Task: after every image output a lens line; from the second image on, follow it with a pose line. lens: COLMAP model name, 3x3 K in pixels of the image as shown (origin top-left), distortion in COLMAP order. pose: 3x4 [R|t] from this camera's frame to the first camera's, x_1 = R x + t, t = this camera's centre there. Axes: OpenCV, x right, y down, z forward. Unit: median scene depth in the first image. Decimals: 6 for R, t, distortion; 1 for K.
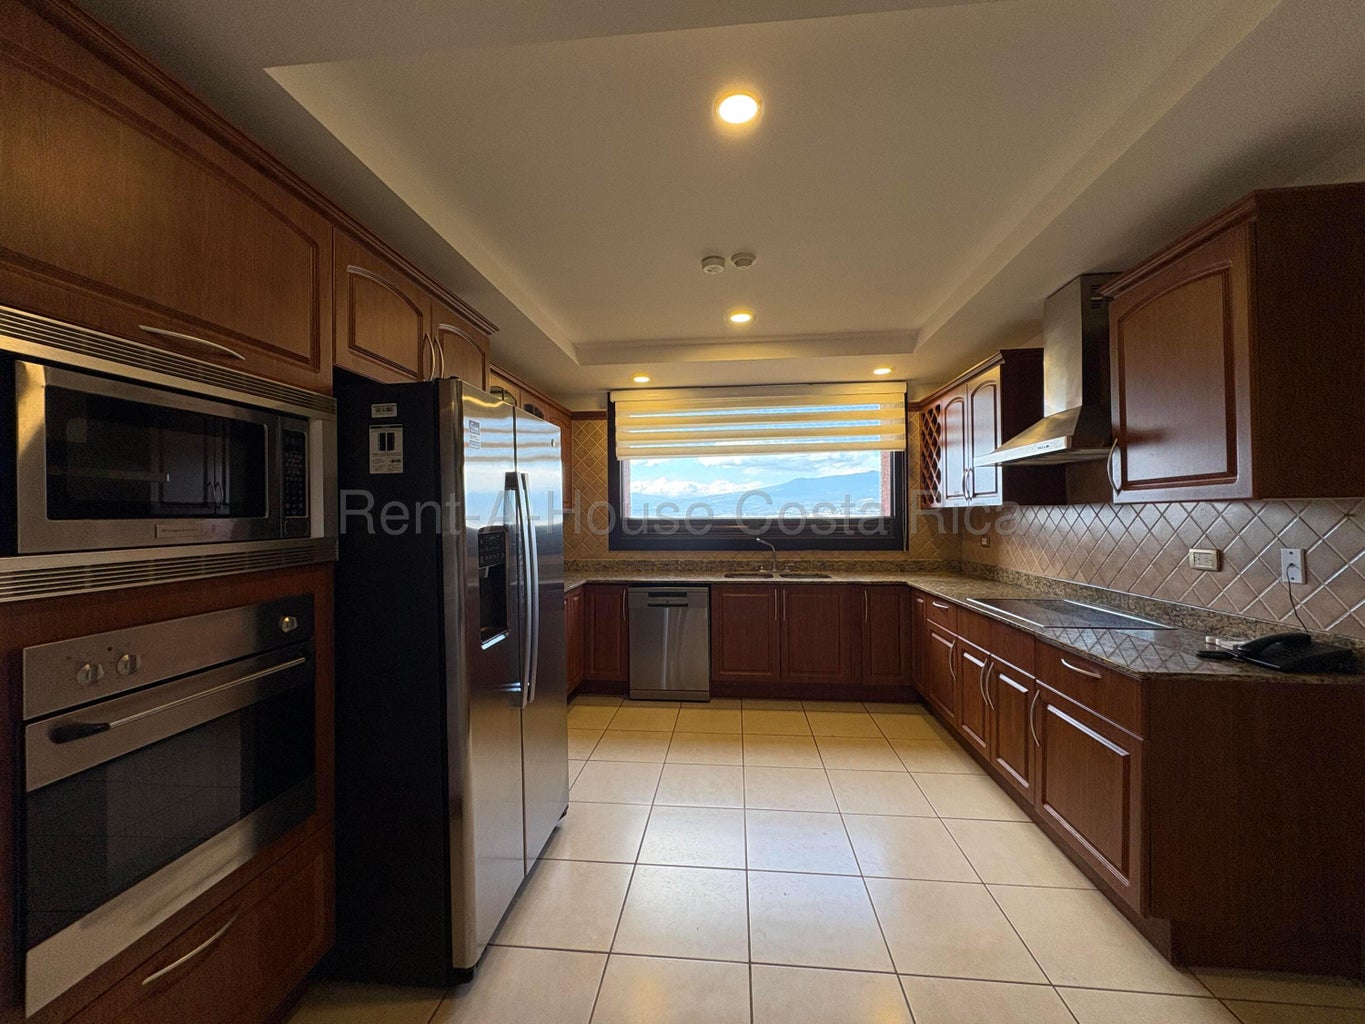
lens RADIAL K [[545.2, 0, 680.9], [0, 545.2, 513.3], [0, 0, 1]] dist [0.001366, -0.000288]
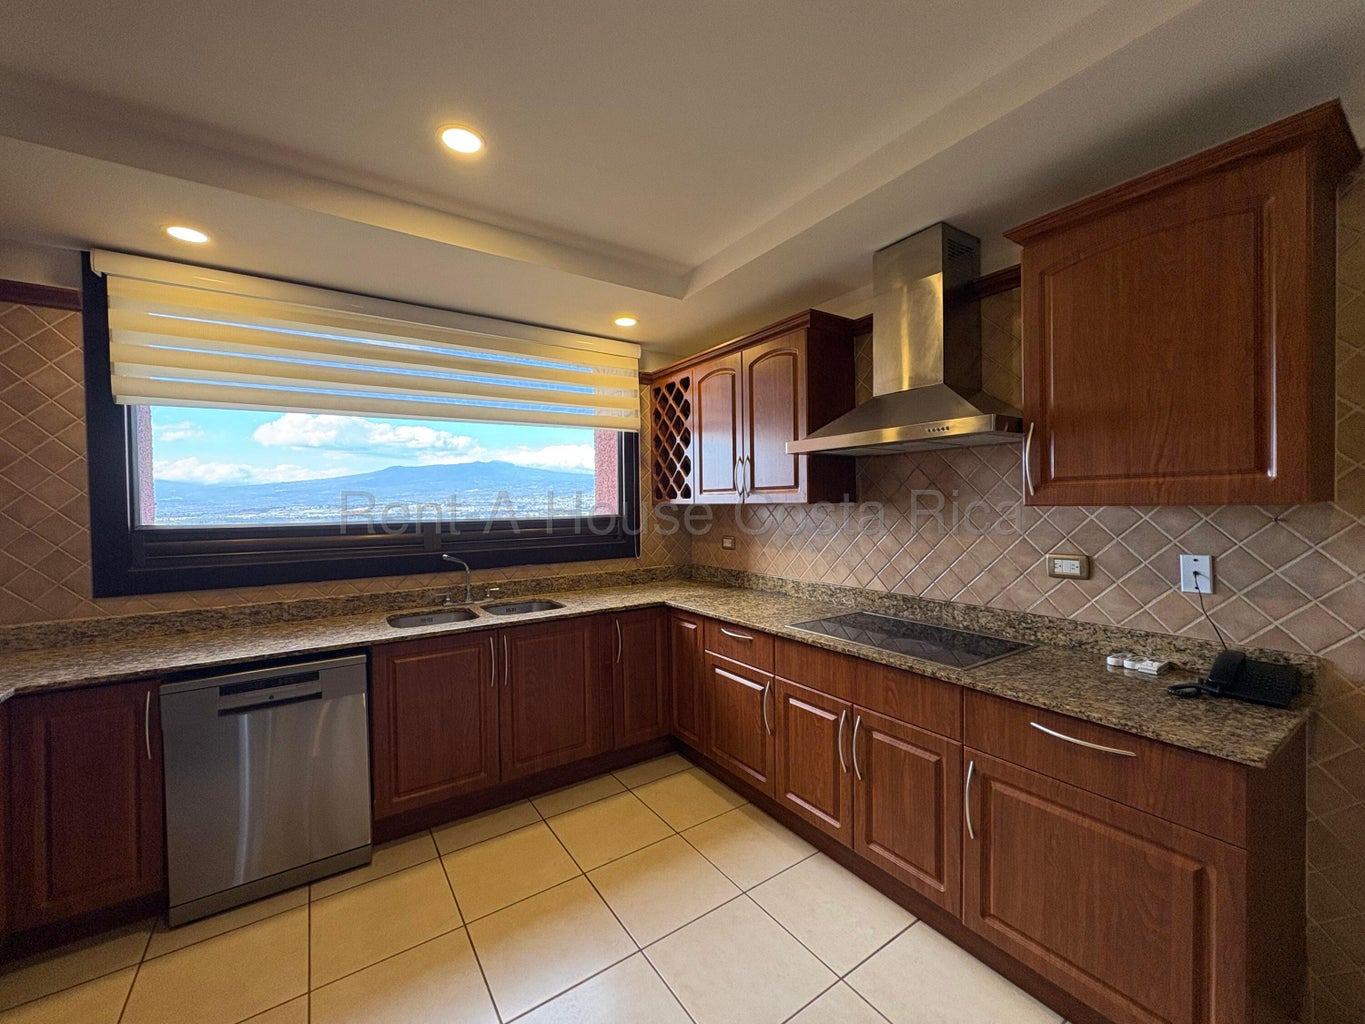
lens RADIAL K [[545.2, 0, 687.4], [0, 545.2, 512.3], [0, 0, 1]] dist [0.001366, -0.000288]
pose [[0.762507, -0.013608, 0.646836, -0.054329], [0.004468, 0.999866, 0.015768, -0.011558], [-0.646964, -0.009133, 0.762466, 0.376595]]
